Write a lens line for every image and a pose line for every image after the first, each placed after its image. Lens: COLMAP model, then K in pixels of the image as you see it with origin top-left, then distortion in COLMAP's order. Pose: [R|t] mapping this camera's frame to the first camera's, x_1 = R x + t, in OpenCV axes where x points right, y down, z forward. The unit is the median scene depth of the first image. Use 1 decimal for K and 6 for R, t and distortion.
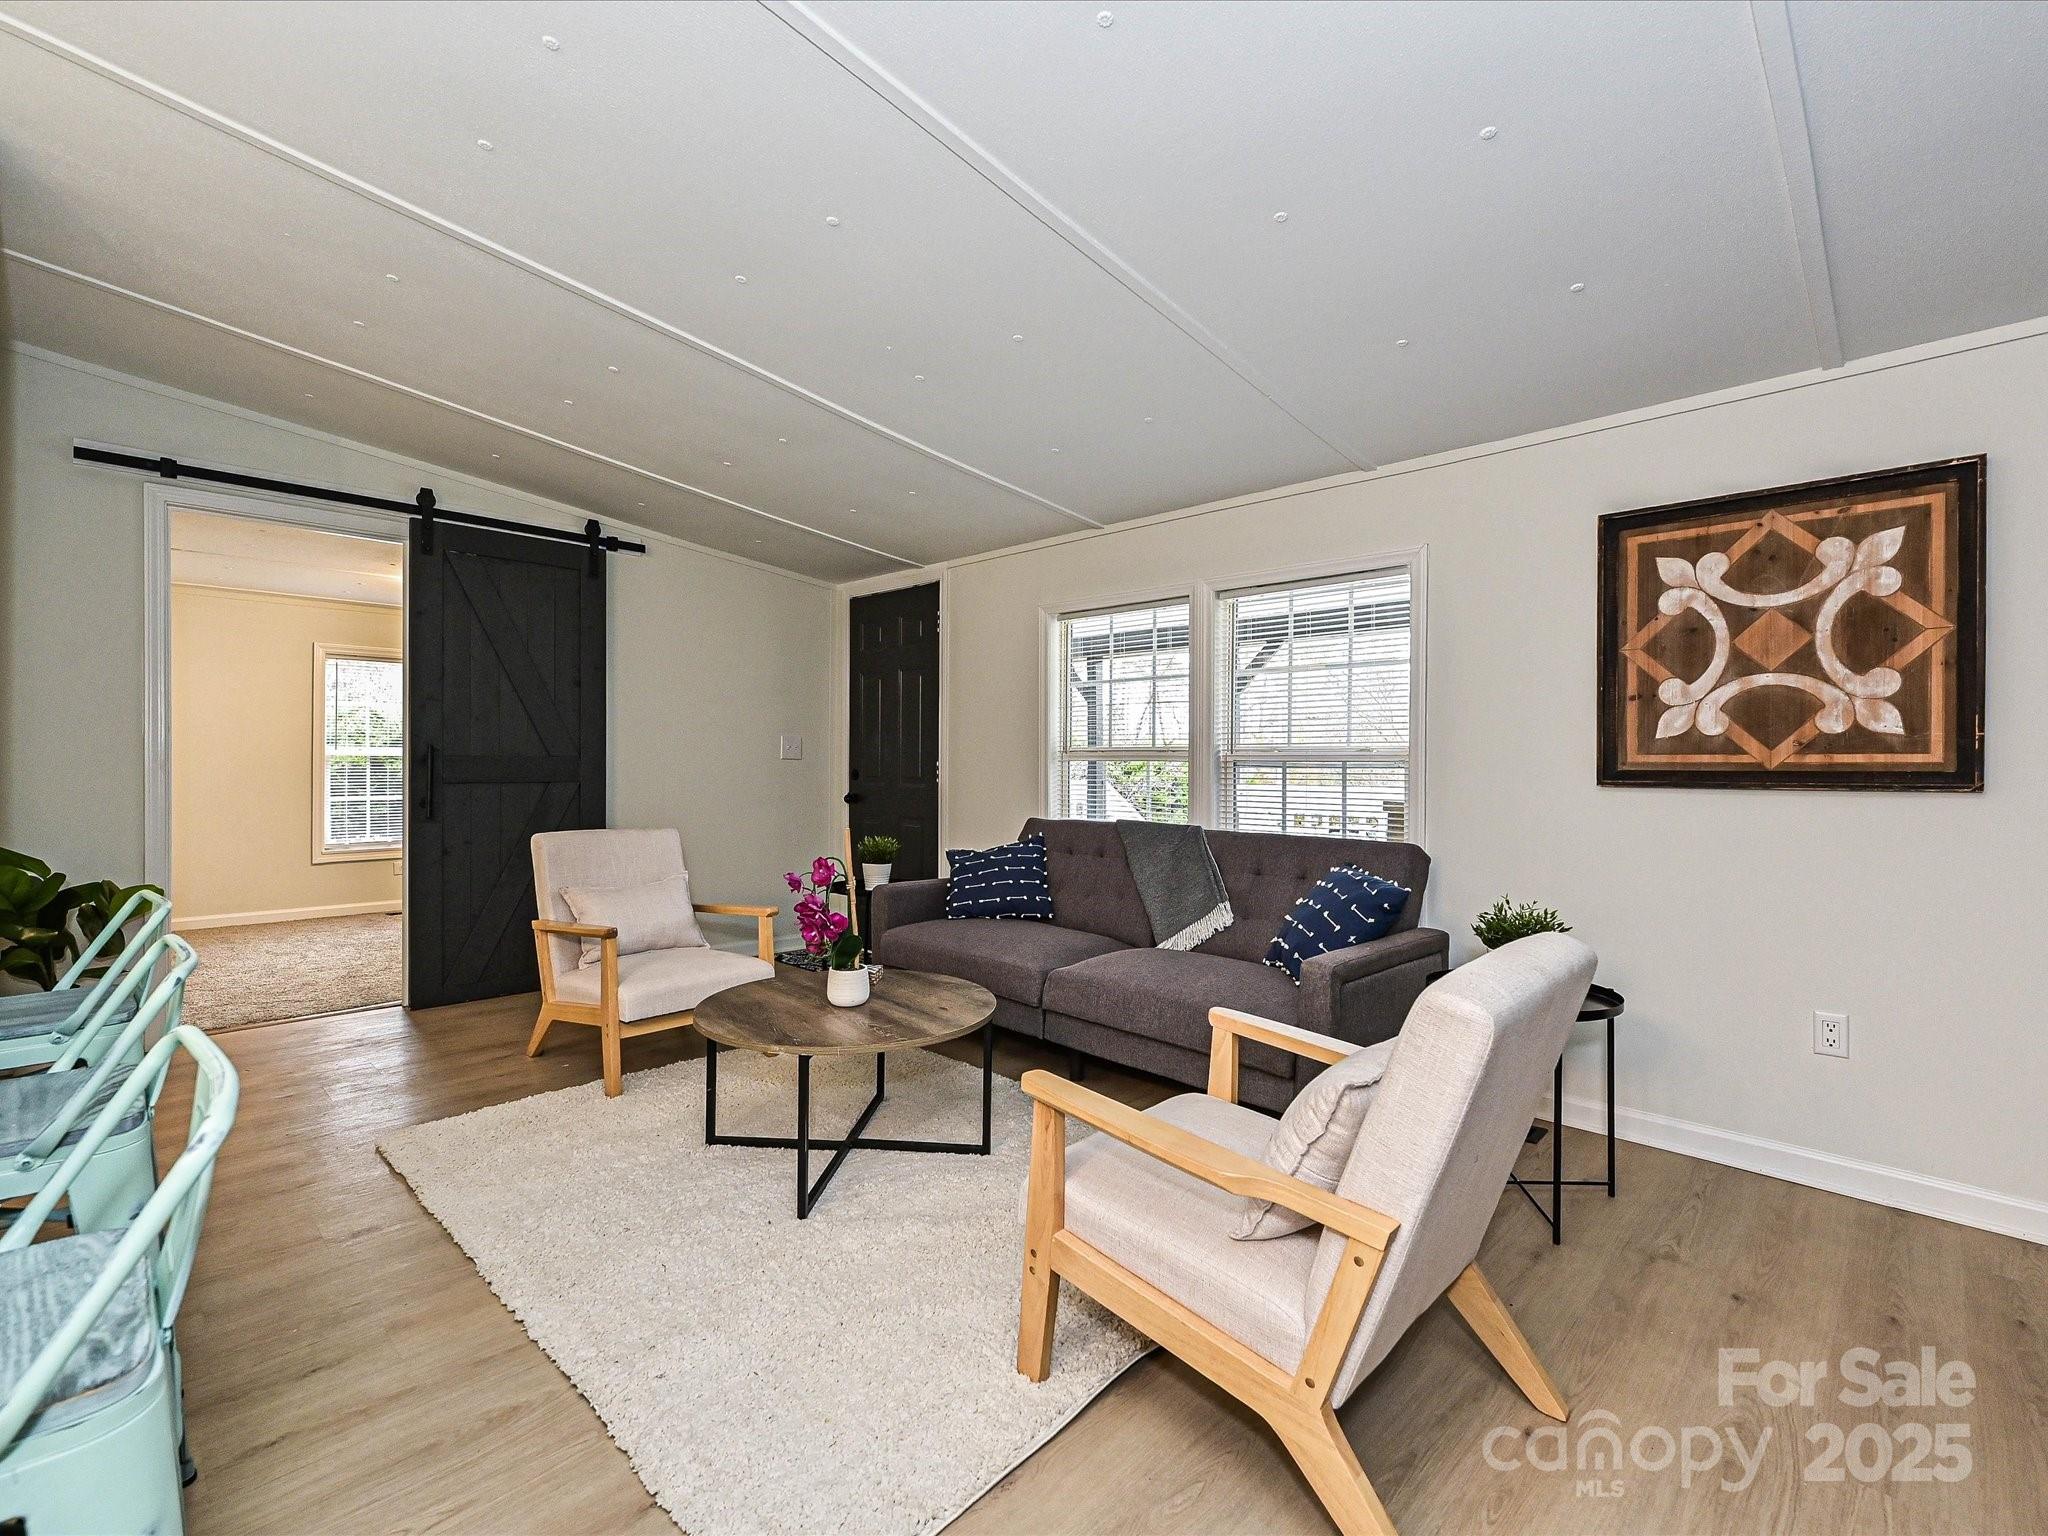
lens RADIAL K [[940.0, 0, 1024.0], [0, 940.0, 768.0], [0, 0, 1]] dist [0.001535, 0.000003]
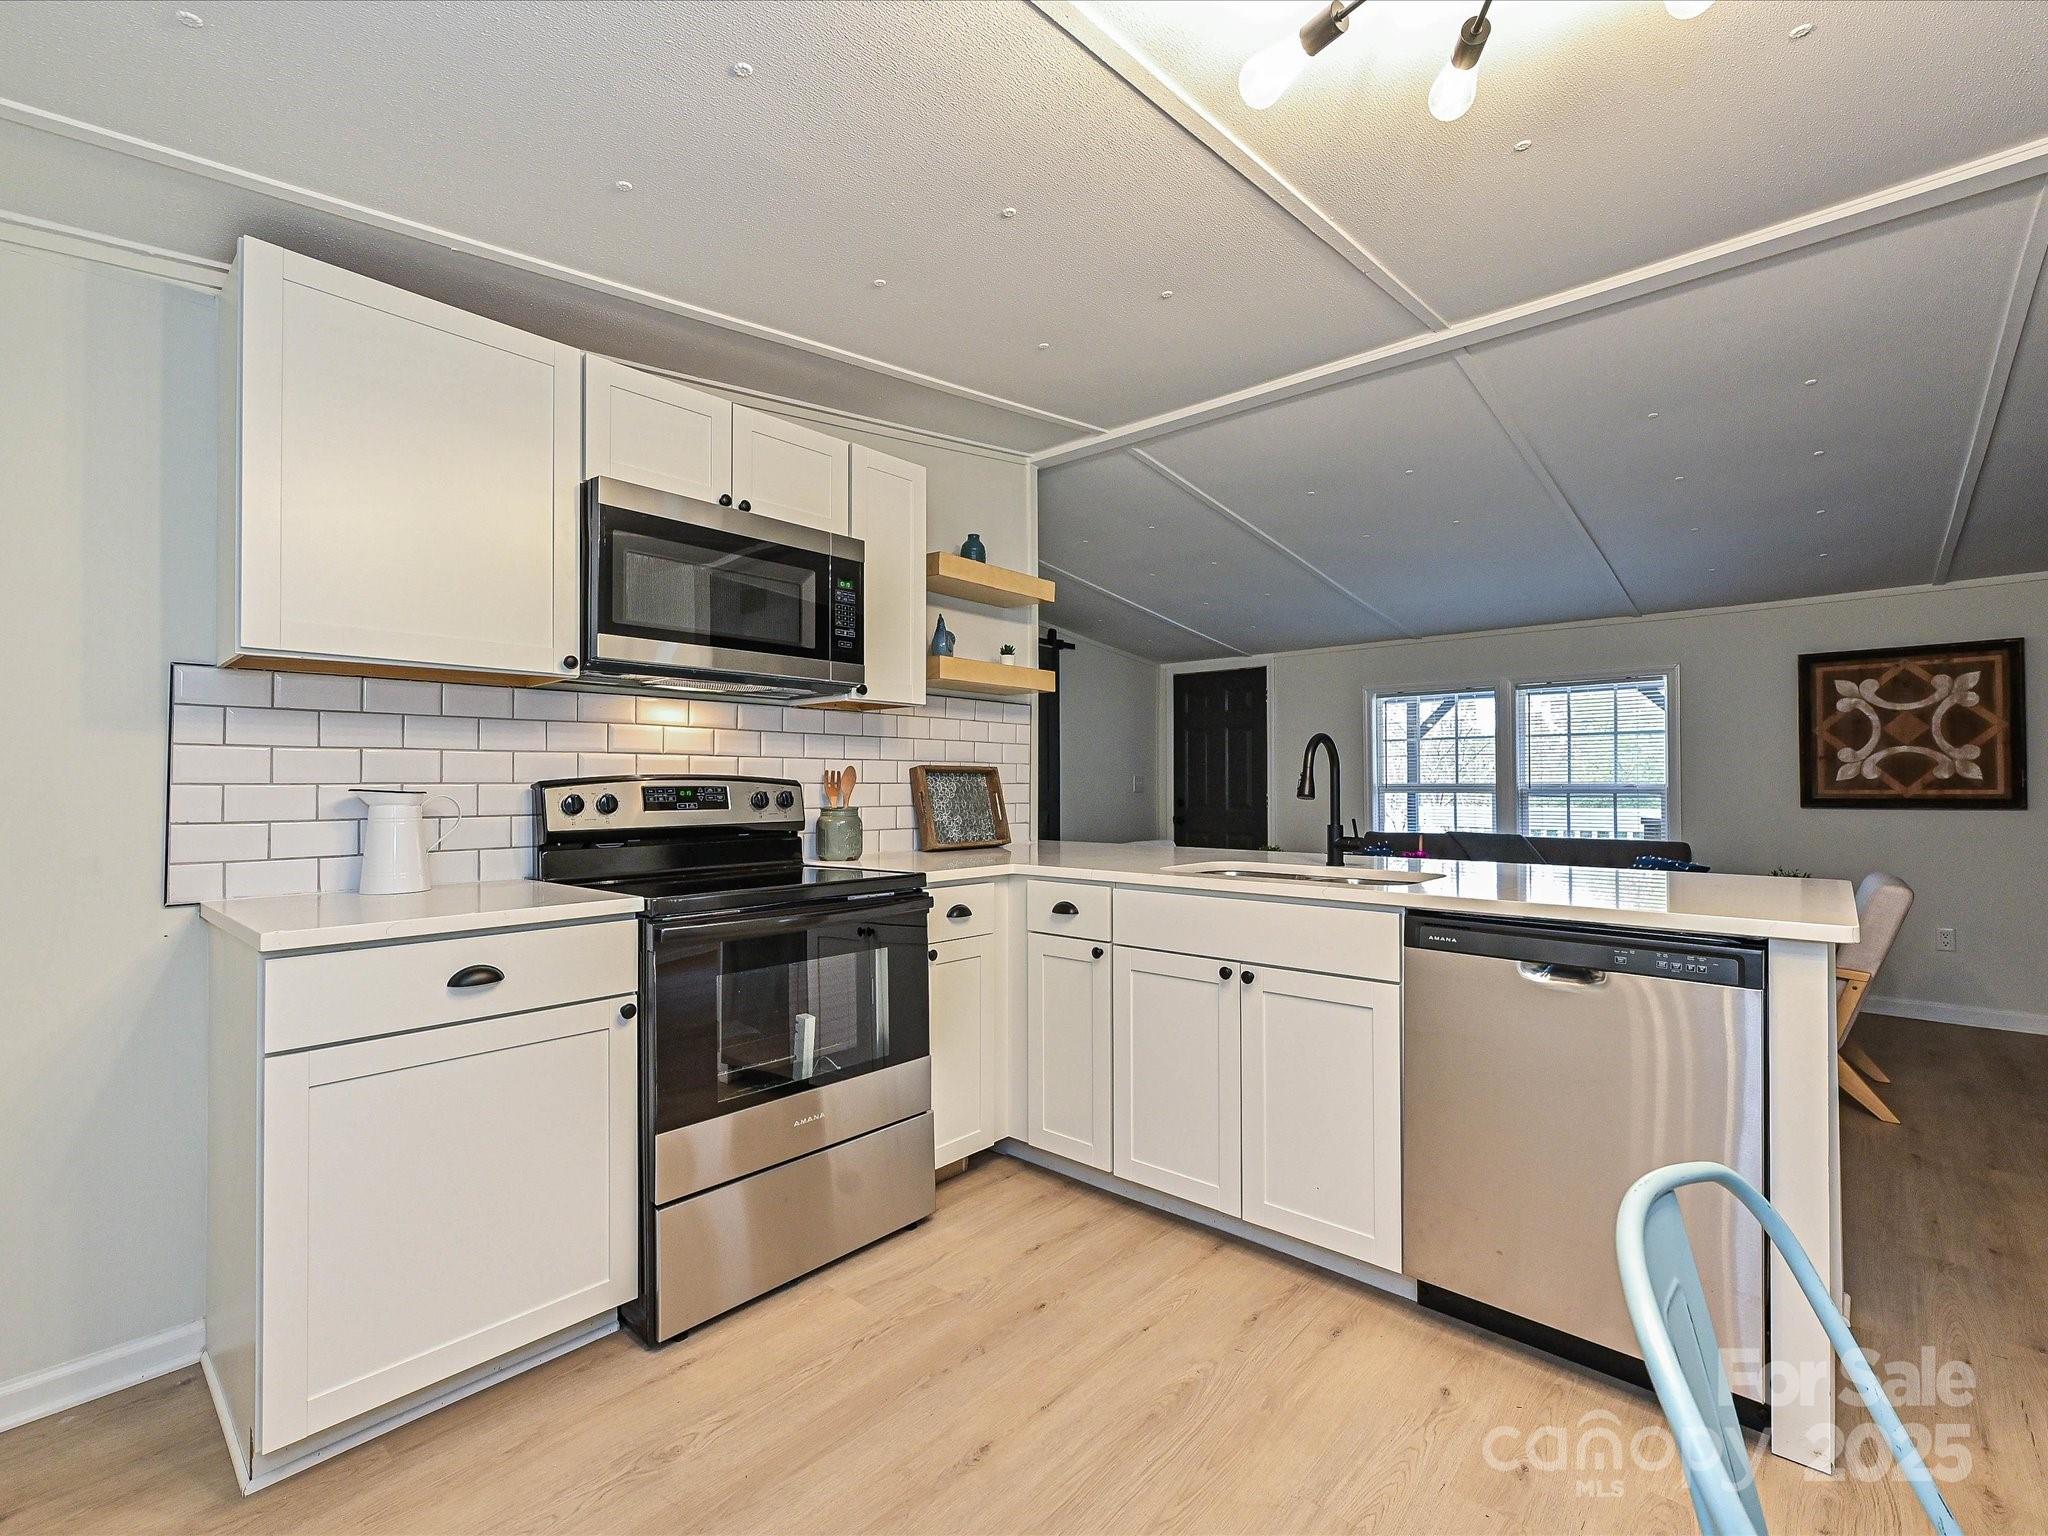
lens RADIAL K [[917.8, 0, 1016.2], [0, 917.8, 771.4], [0, 0, 1]] dist [0.000031, 0.000162]
pose [[0.999047, -0.007806, 0.042943, -0.994803], [0.008689, 0.999754, -0.020404, -0.028003], [-0.042773, 0.020757, 0.998869, -0.699841]]
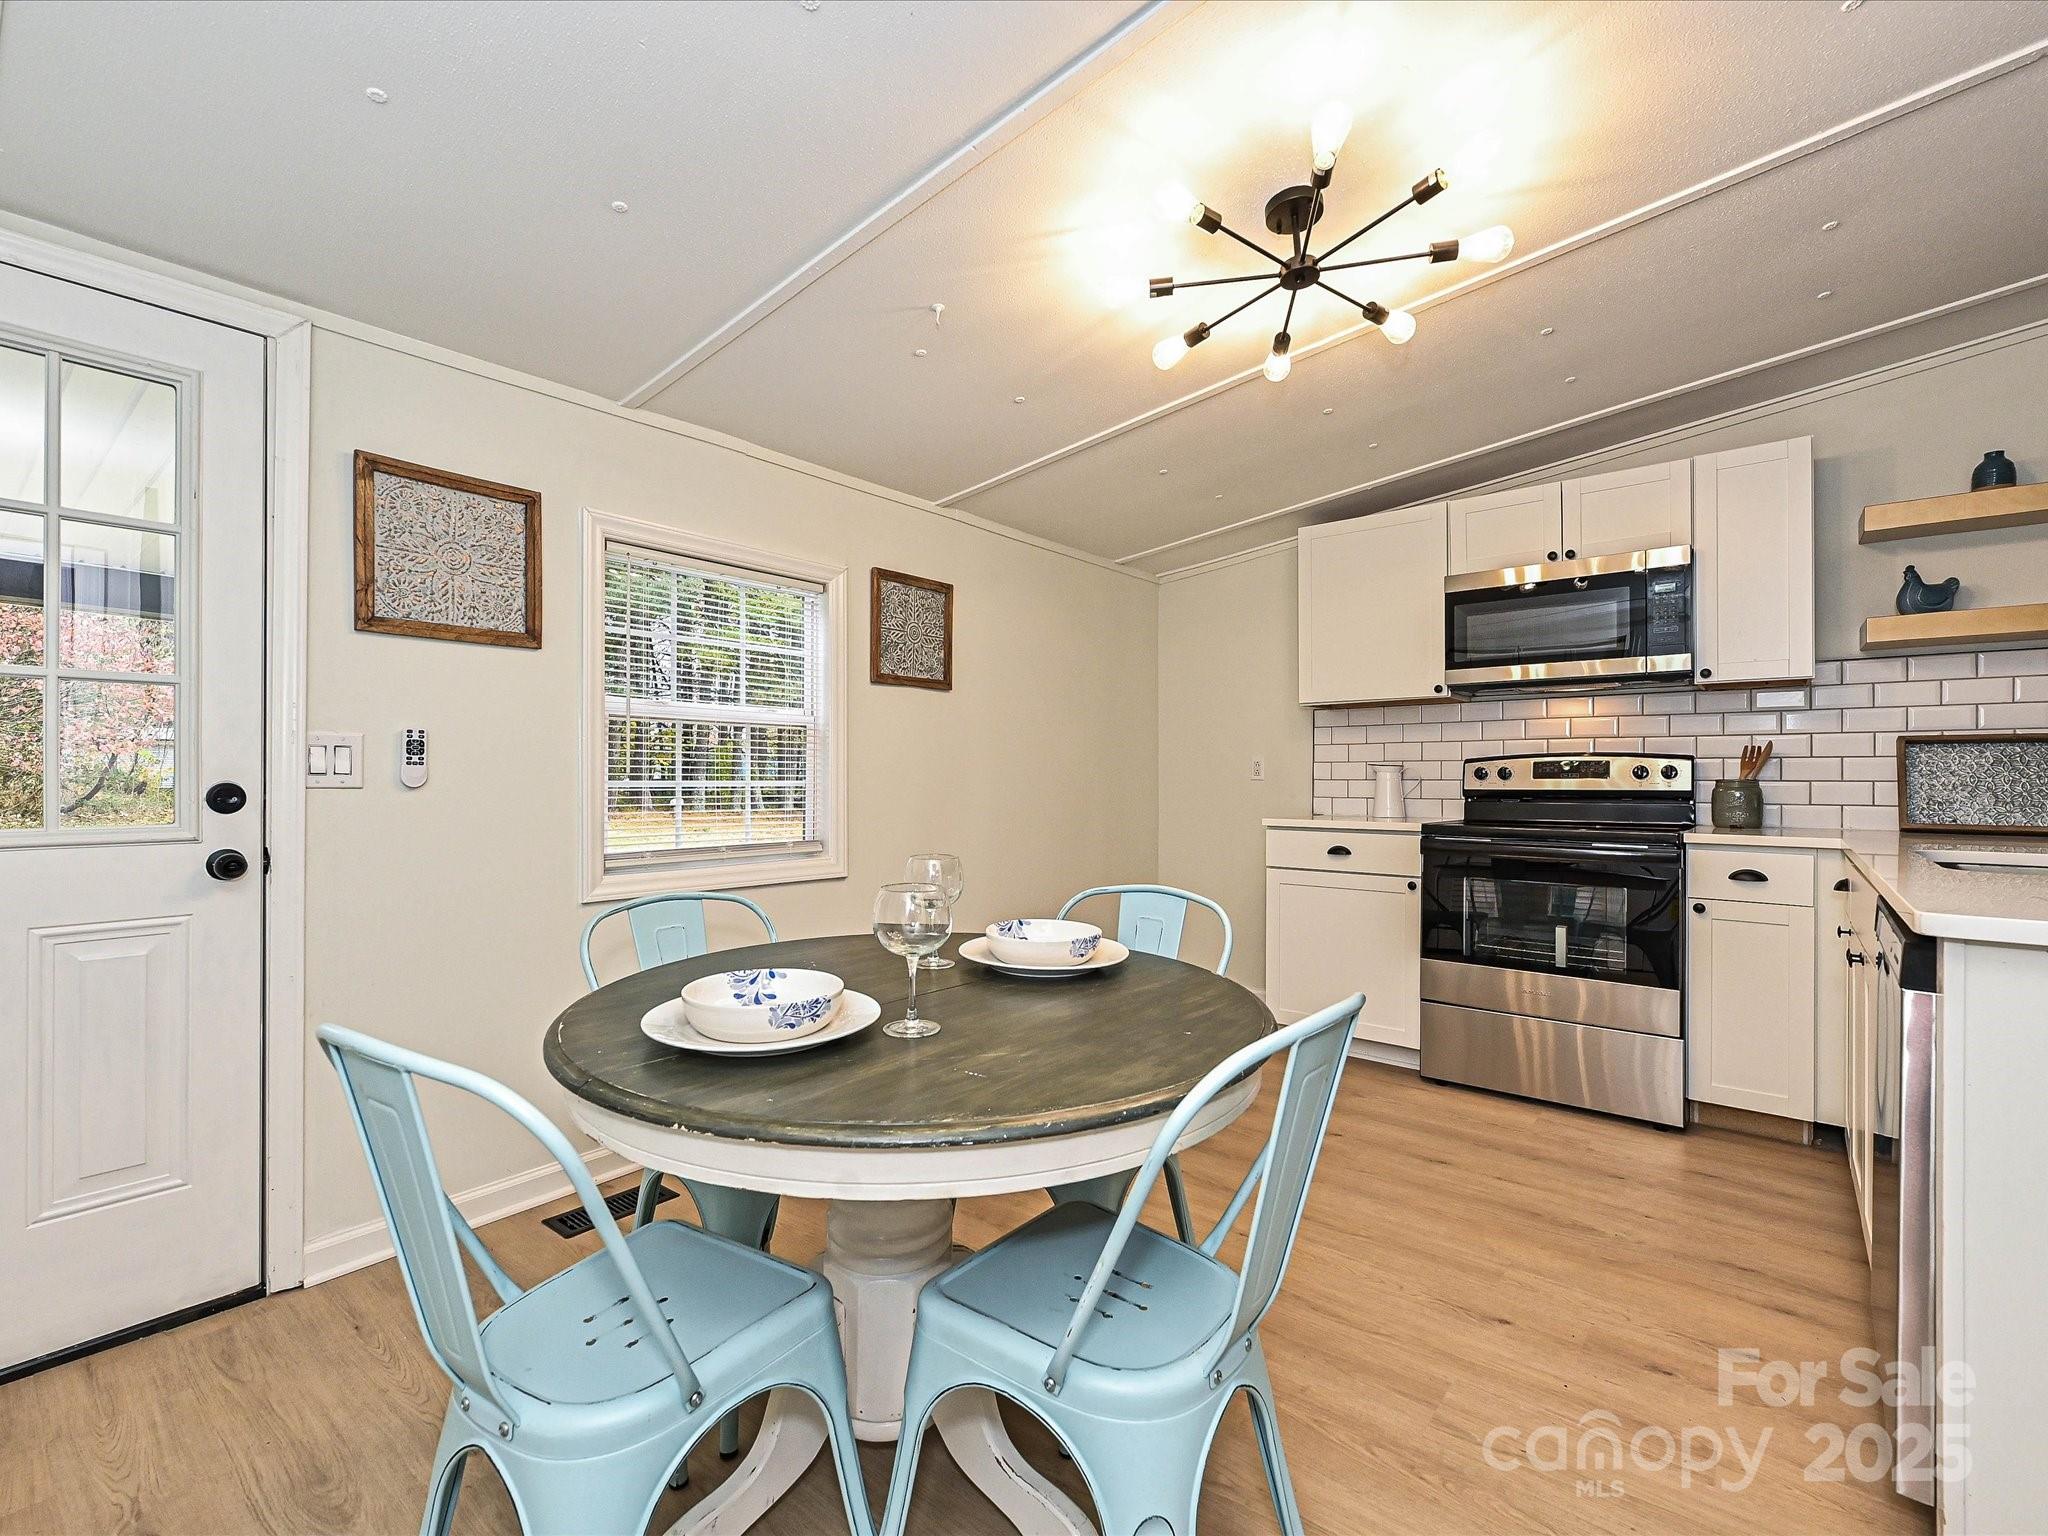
lens RADIAL K [[917.8, 0, 1016.2], [0, 917.8, 771.4], [0, 0, 1]] dist [0.000031, 0.000162]
pose [[0.079553, -0.010309, -0.996777, -0.031473], [-0.005003, 0.999930, -0.010741, -0.001870], [0.996818, 0.005841, 0.079496, -0.623051]]
